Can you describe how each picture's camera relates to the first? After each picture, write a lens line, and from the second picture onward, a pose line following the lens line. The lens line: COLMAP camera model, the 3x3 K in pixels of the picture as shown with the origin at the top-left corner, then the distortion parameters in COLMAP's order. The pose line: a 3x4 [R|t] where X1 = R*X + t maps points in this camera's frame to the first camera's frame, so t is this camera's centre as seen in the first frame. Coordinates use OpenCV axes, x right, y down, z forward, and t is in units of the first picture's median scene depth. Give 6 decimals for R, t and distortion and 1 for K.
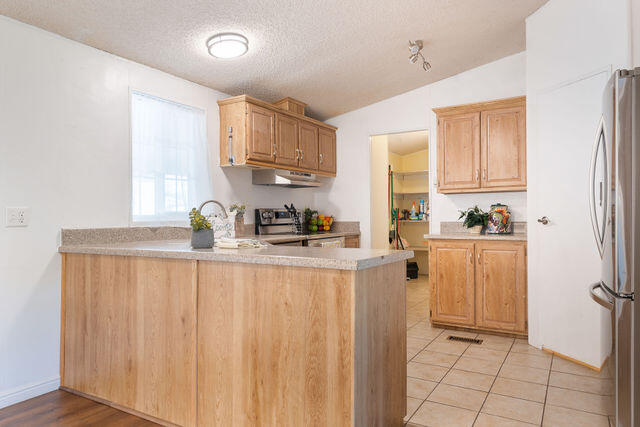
lens RADIAL K [[432.8, 0, 320.0], [0, 432.8, 214.3], [0, 0, 1]] dist [-0.002774, -0.001226]
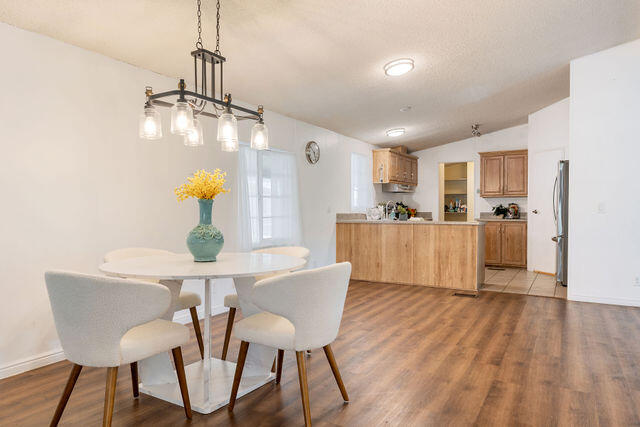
lens RADIAL K [[442.5, 0, 319.4], [0, 442.5, 213.2], [0, 0, 1]] dist [0.002689, 0.000306]
pose [[0.999867, 0.007822, 0.014313, -0.513939], [-0.008049, 0.999841, 0.015883, -0.003778], [-0.014187, -0.015996, 0.999771, -1.037166]]
